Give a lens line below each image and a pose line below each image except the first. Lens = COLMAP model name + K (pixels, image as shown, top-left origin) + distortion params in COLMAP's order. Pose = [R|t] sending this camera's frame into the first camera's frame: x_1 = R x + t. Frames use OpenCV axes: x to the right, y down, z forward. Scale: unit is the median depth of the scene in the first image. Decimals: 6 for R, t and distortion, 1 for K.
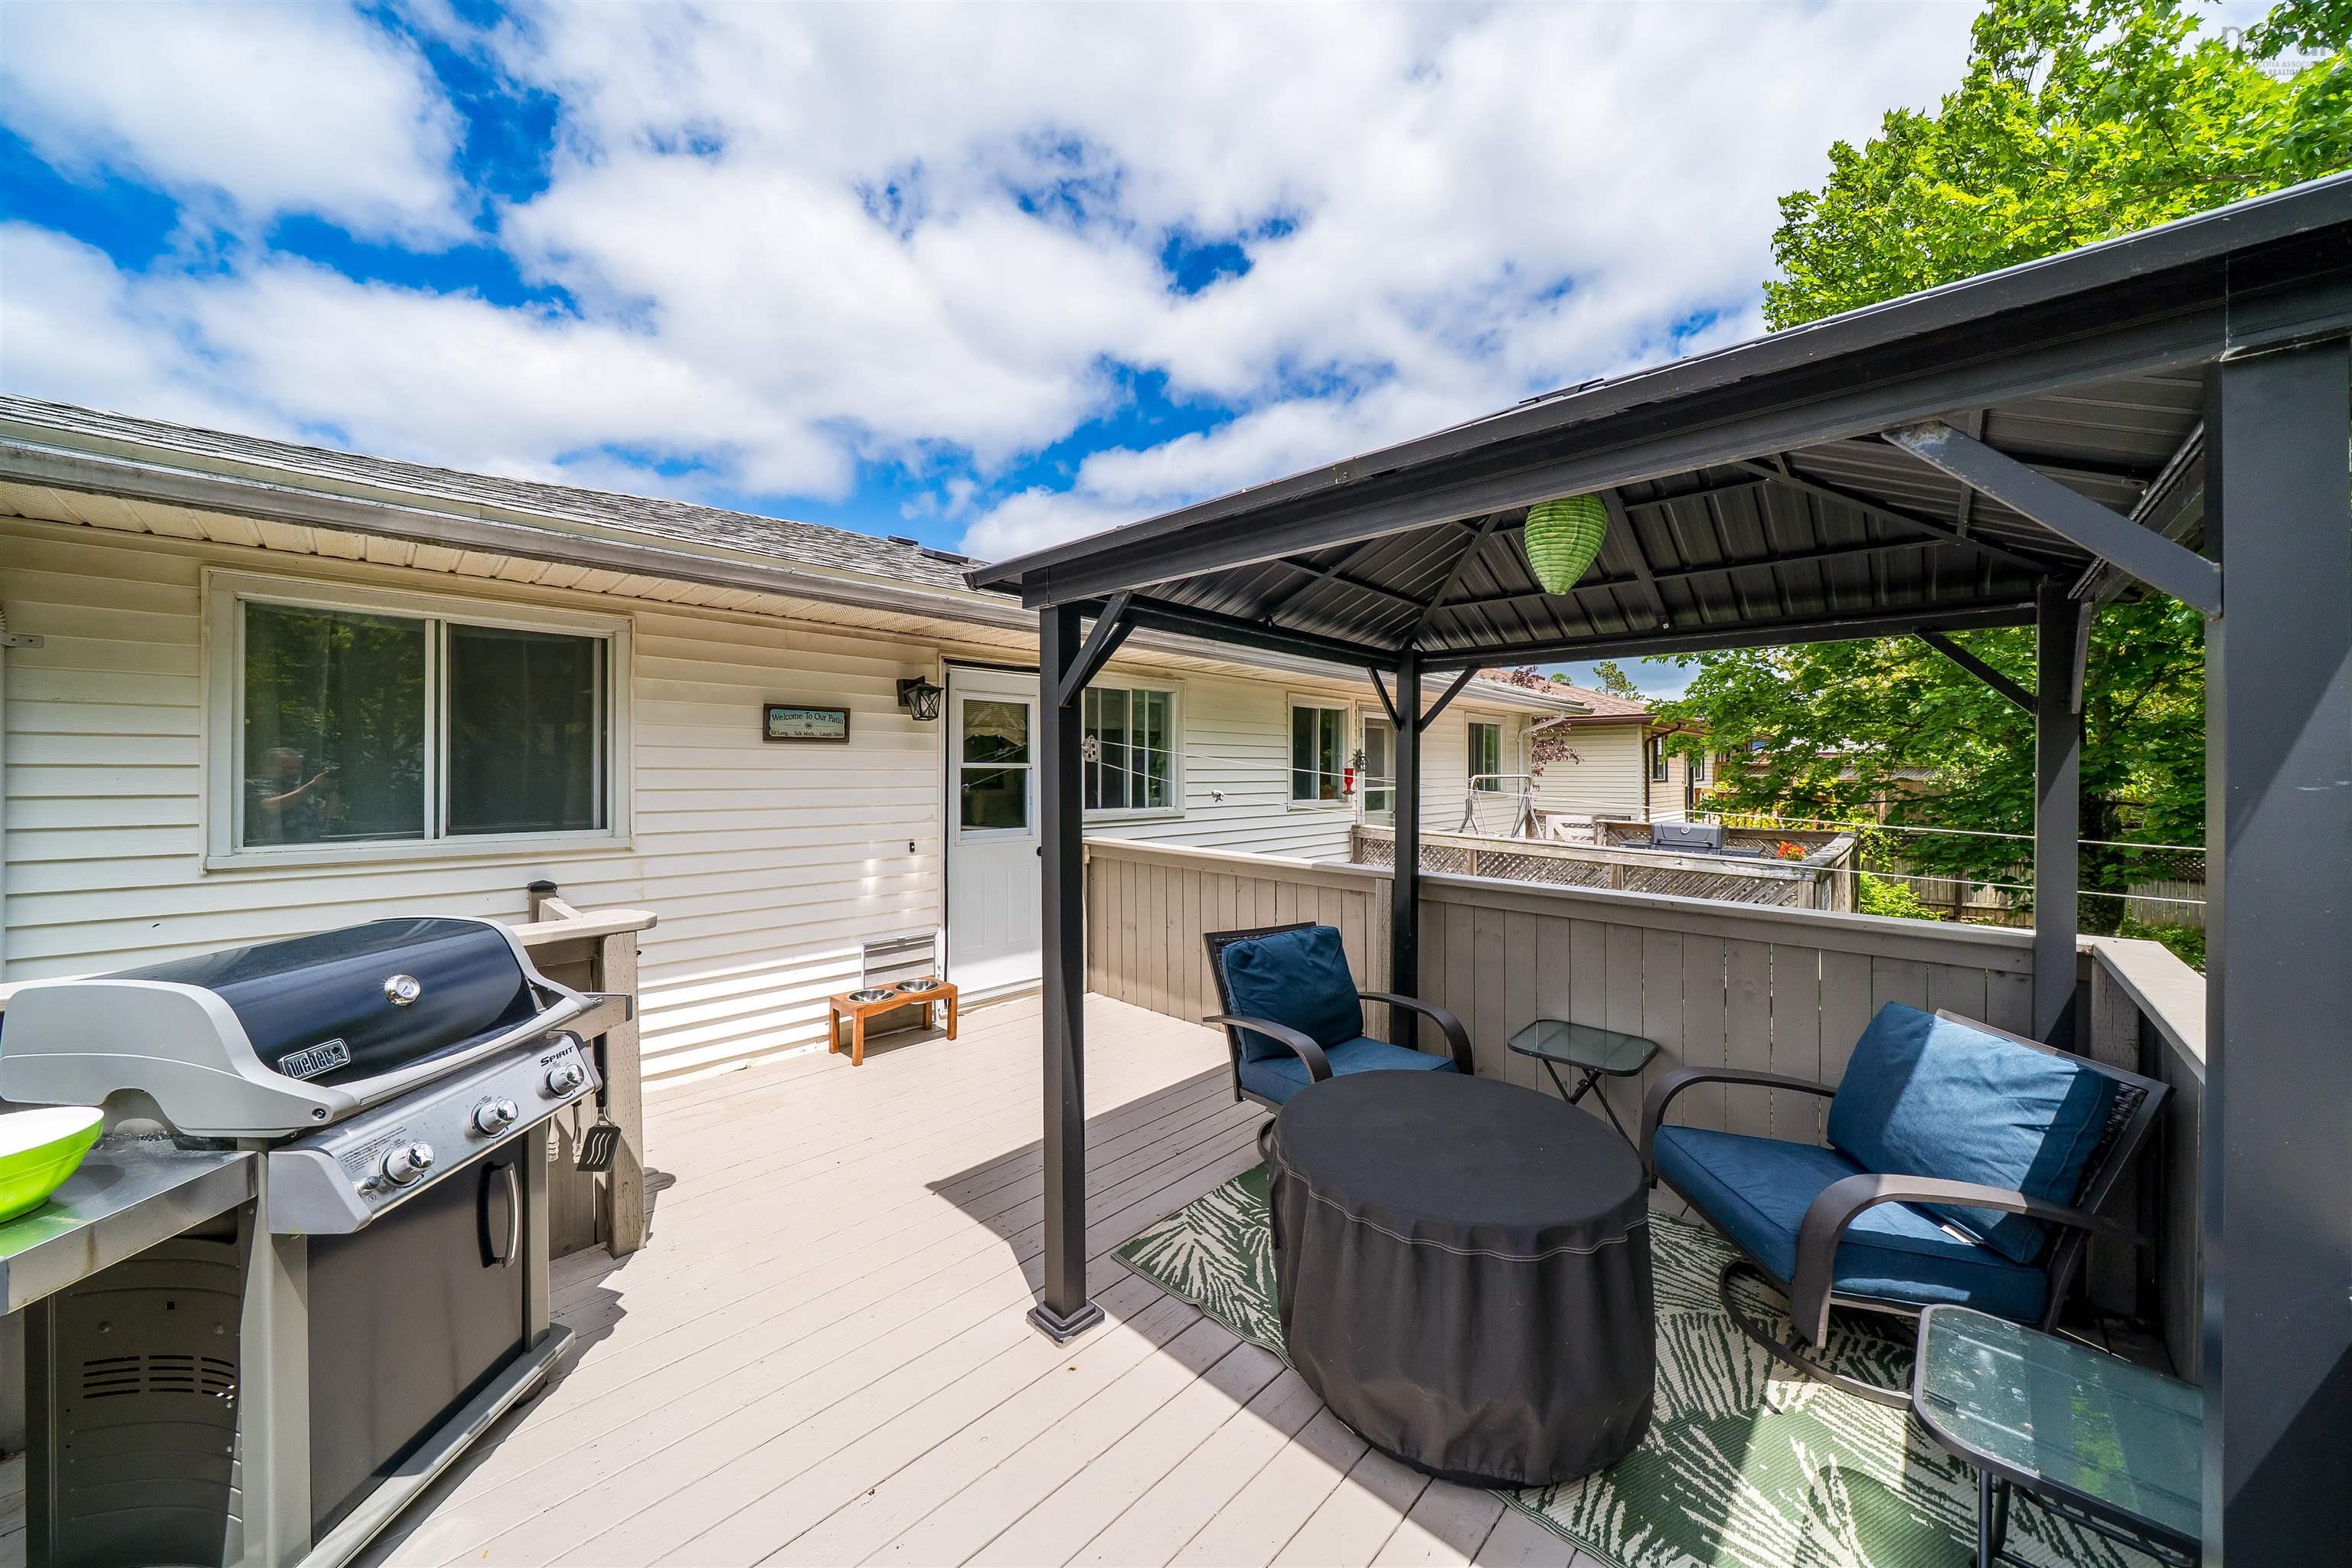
lens RADIAL K [[832.8, 0, 1180.1], [0, 832.8, 772.5], [0, 0, 1]] dist [0.002503, -0.000855]
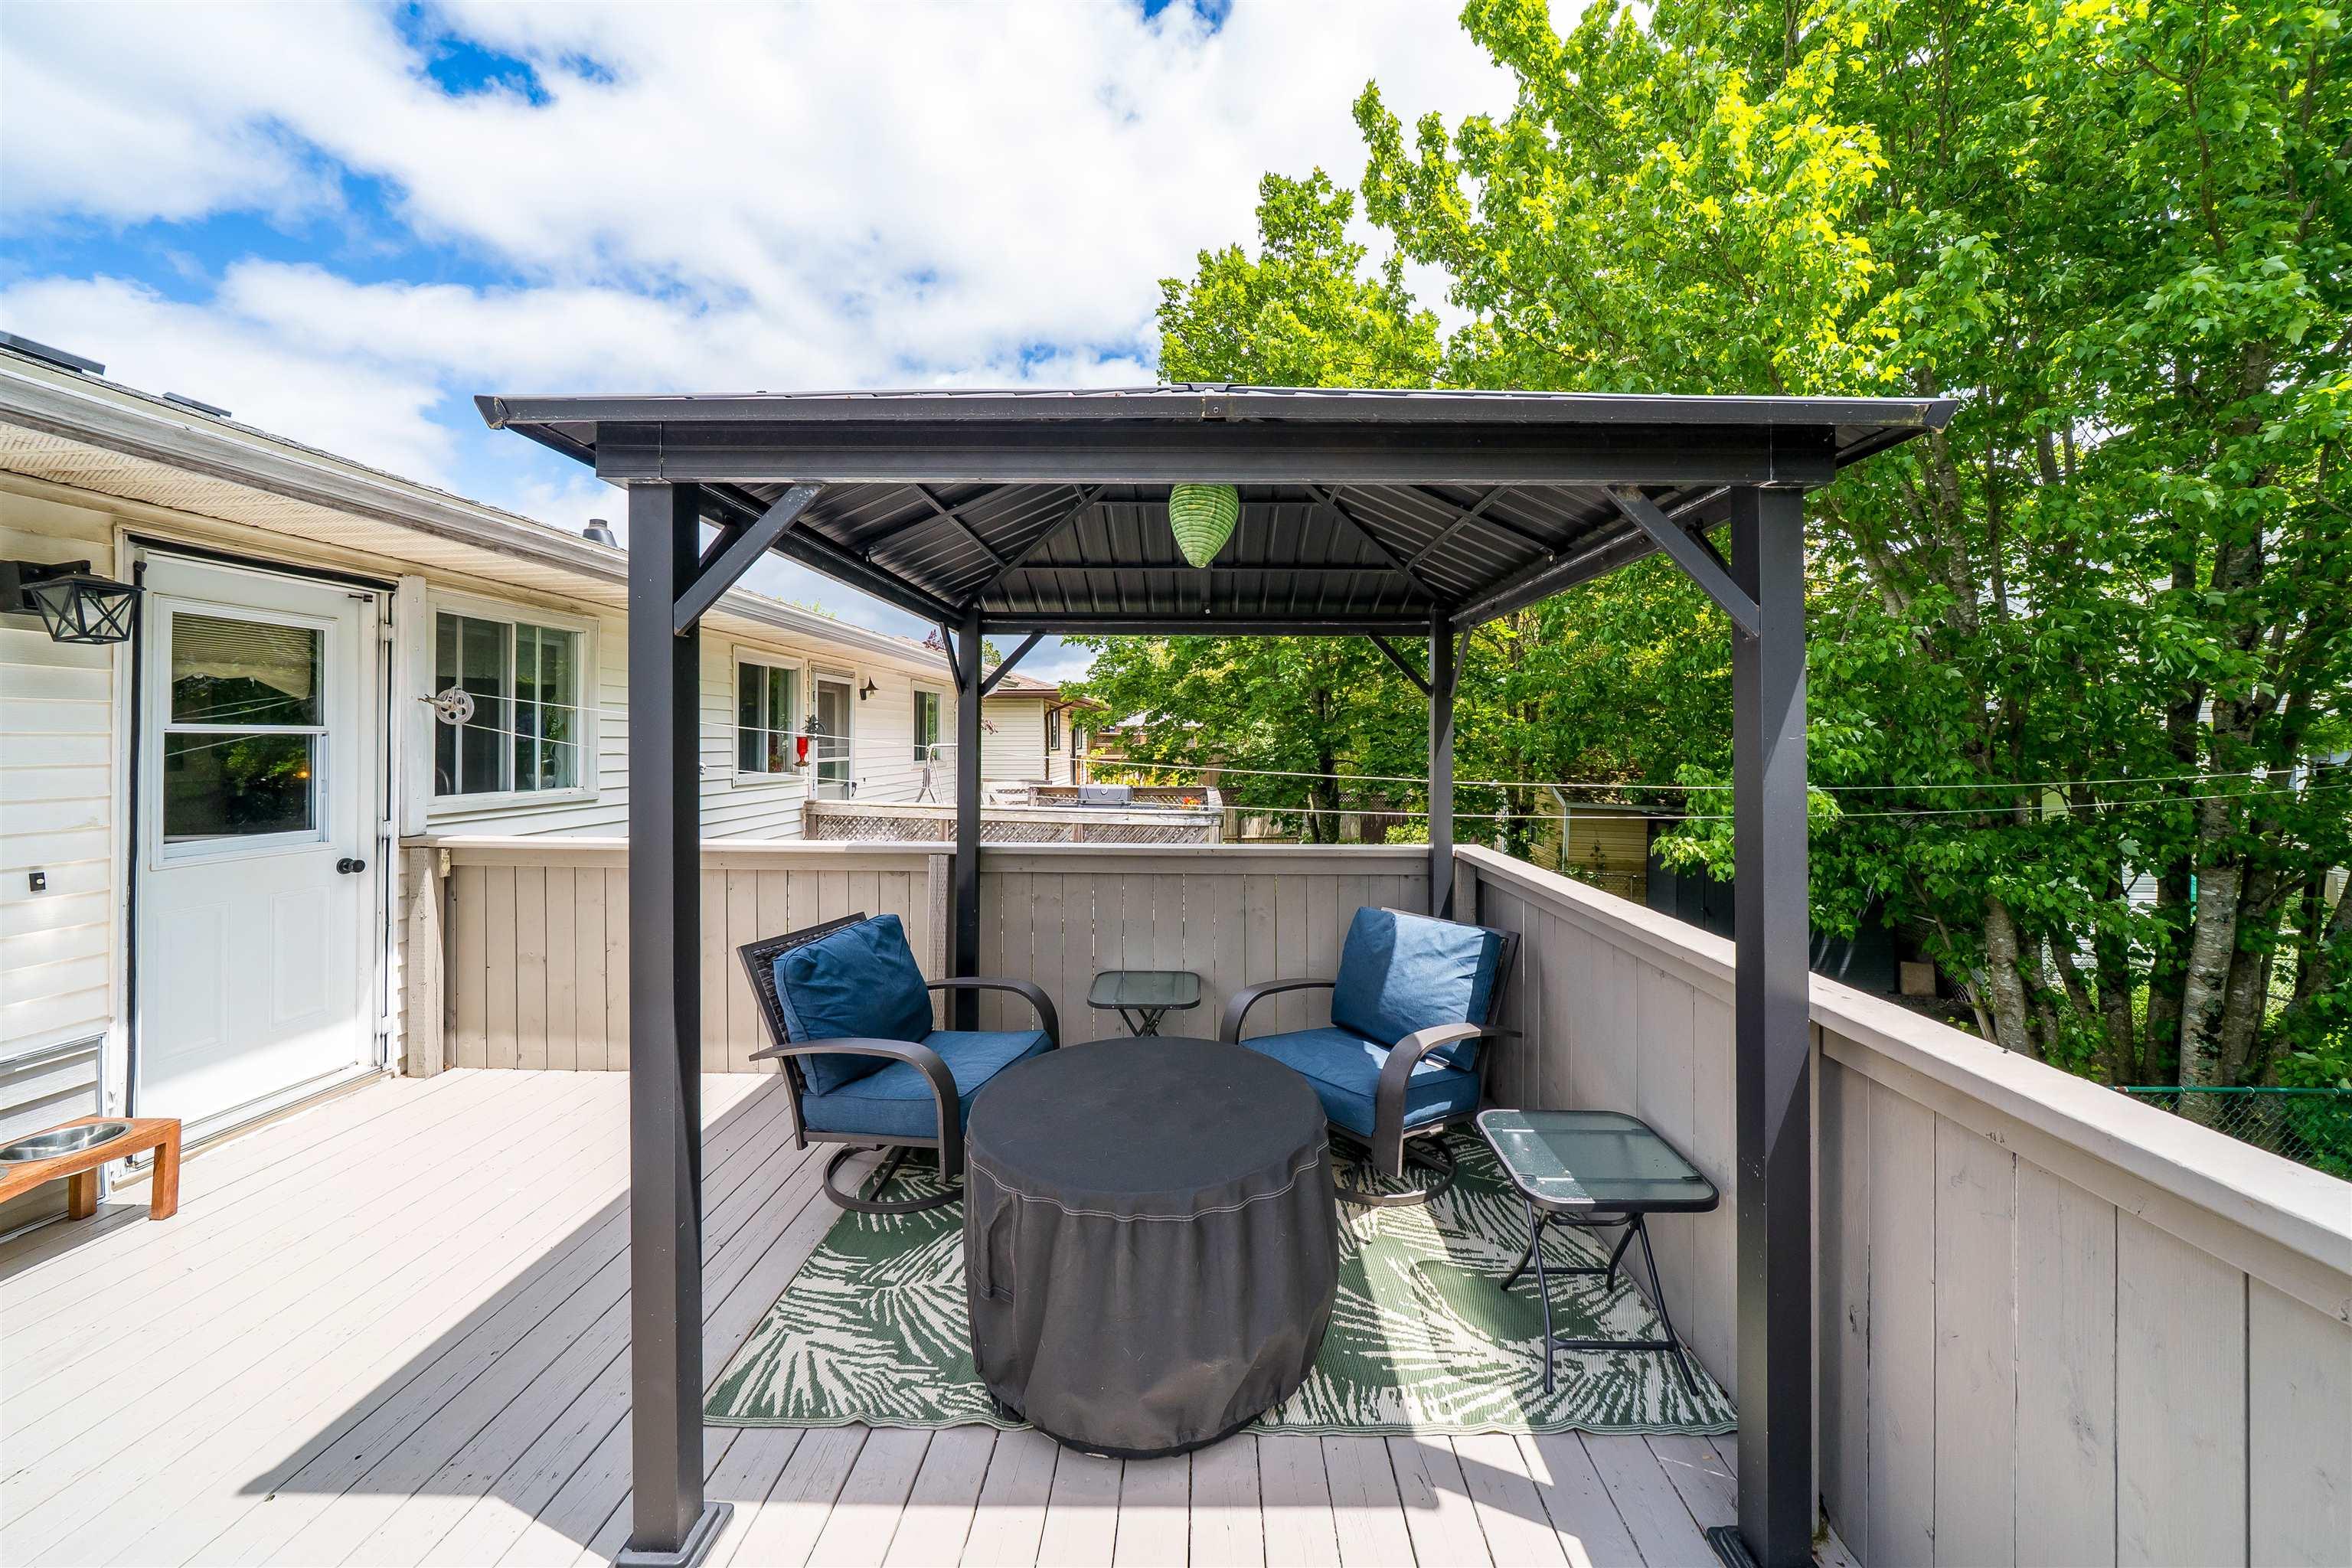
lens RADIAL K [[832.8, 0, 1206.8], [0, 832.8, 738.5], [0, 0, 1]] dist [0.002503, -0.000855]
pose [[0.727174, 0.000193, 0.686453, -0.174741], [0.003082, 0.999989, -0.003546, 0.003952], [-0.686446, 0.004694, 0.727165, 0.131412]]
